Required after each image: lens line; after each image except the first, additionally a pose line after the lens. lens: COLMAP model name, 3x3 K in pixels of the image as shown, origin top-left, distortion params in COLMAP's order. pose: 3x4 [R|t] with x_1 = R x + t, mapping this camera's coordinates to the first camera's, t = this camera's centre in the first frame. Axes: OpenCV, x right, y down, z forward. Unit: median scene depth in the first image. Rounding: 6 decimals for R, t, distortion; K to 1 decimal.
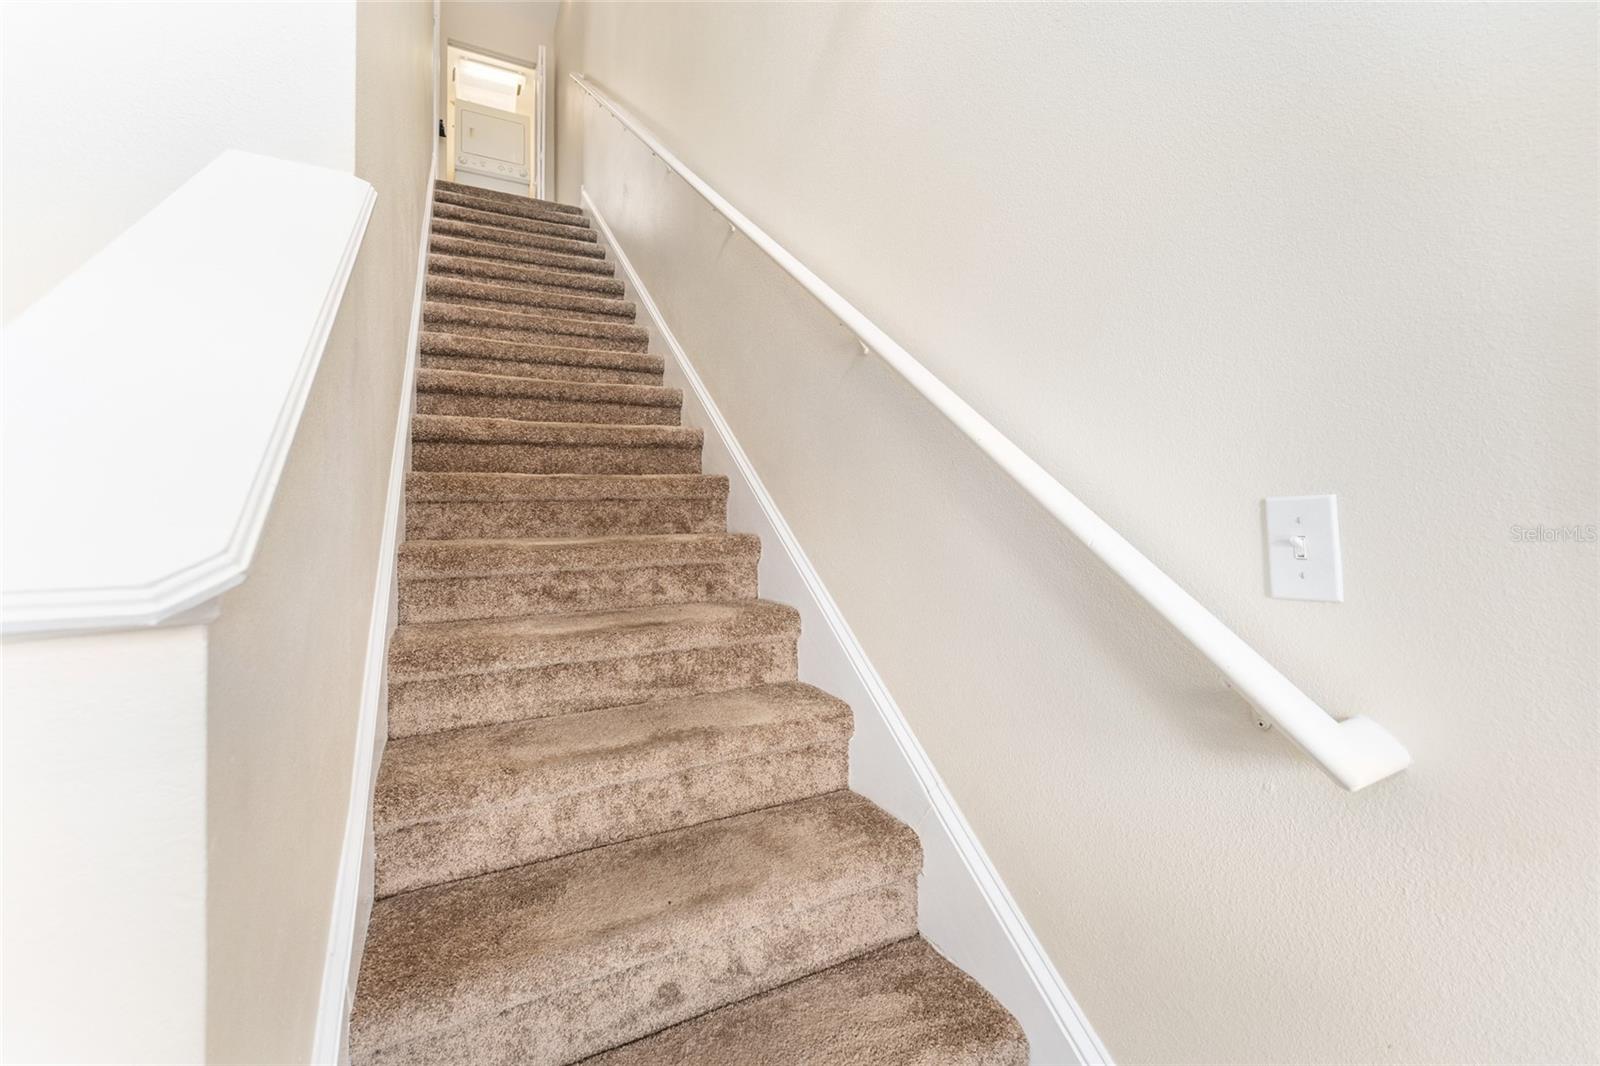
lens RADIAL K [[659.0, 0, 798.3], [0, 659.0, 528.4], [0, 0, 1]] dist [-0.001325, 0.001817]
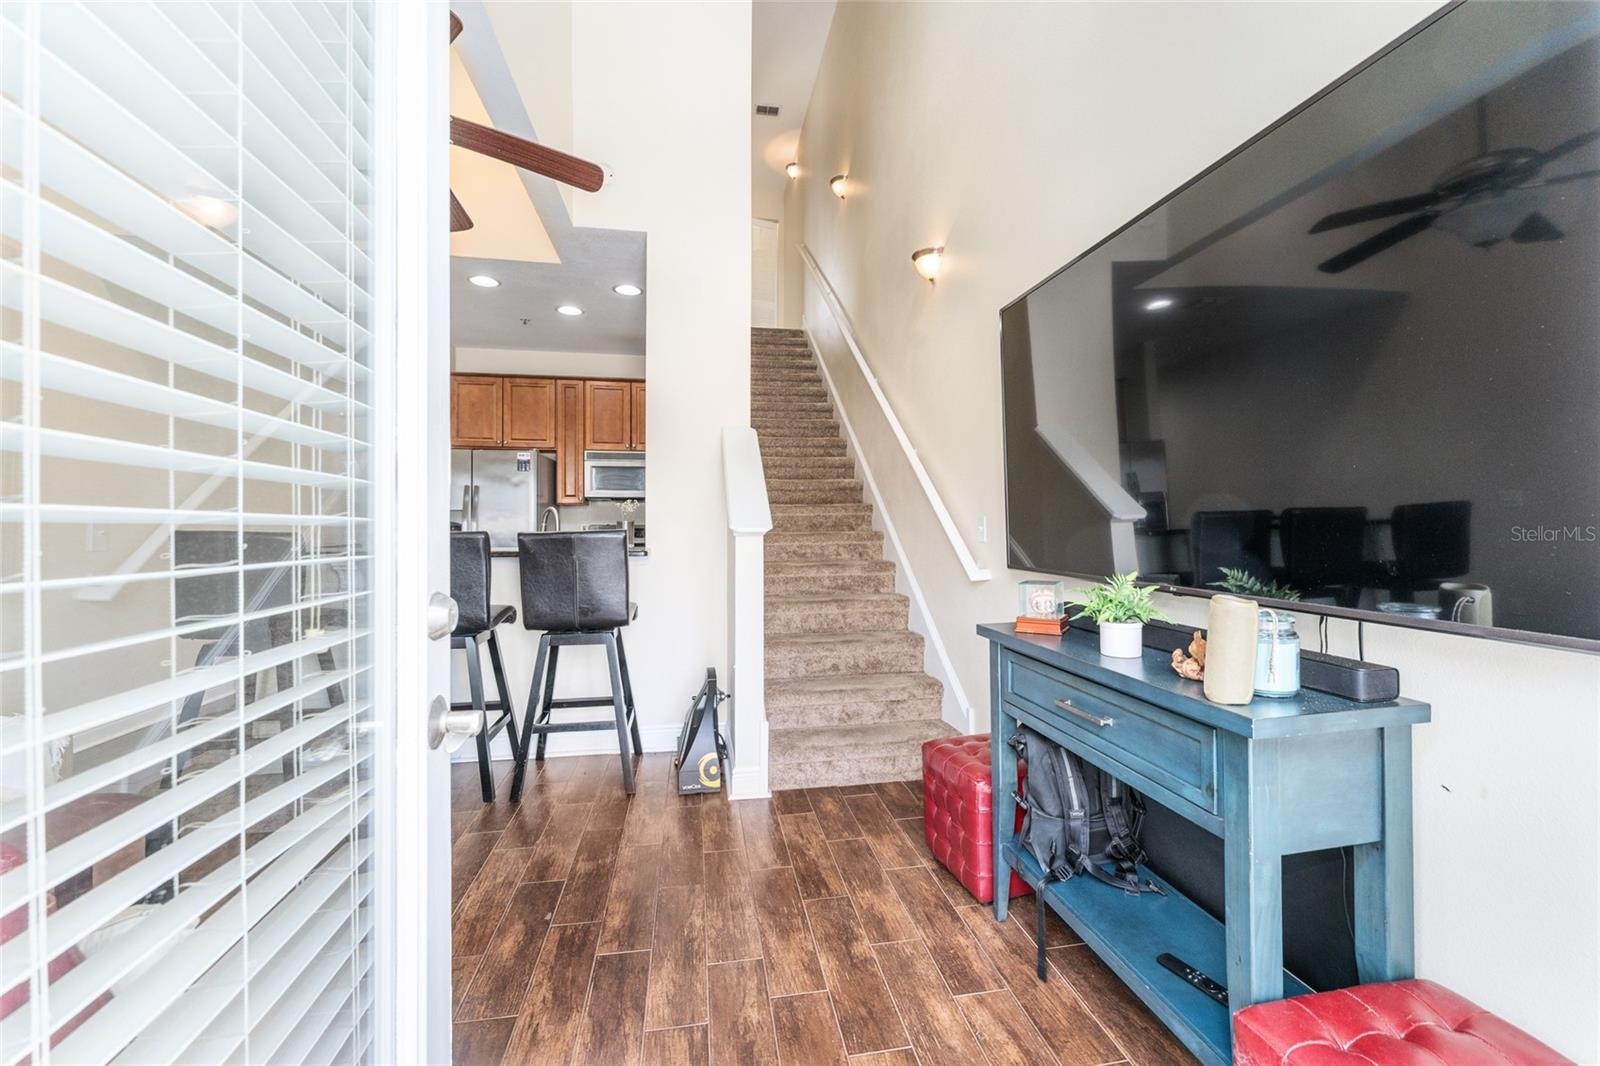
lens RADIAL K [[659.0, 0, 792.9], [0, 659.0, 525.9], [0, 0, 1]] dist [-0.001325, 0.001817]
pose [[0.950802, 0.005057, -0.309758, 0.395050], [-0.009621, 0.999866, -0.013207, 0.025982], [0.309650, 0.015537, 0.950724, -1.409829]]
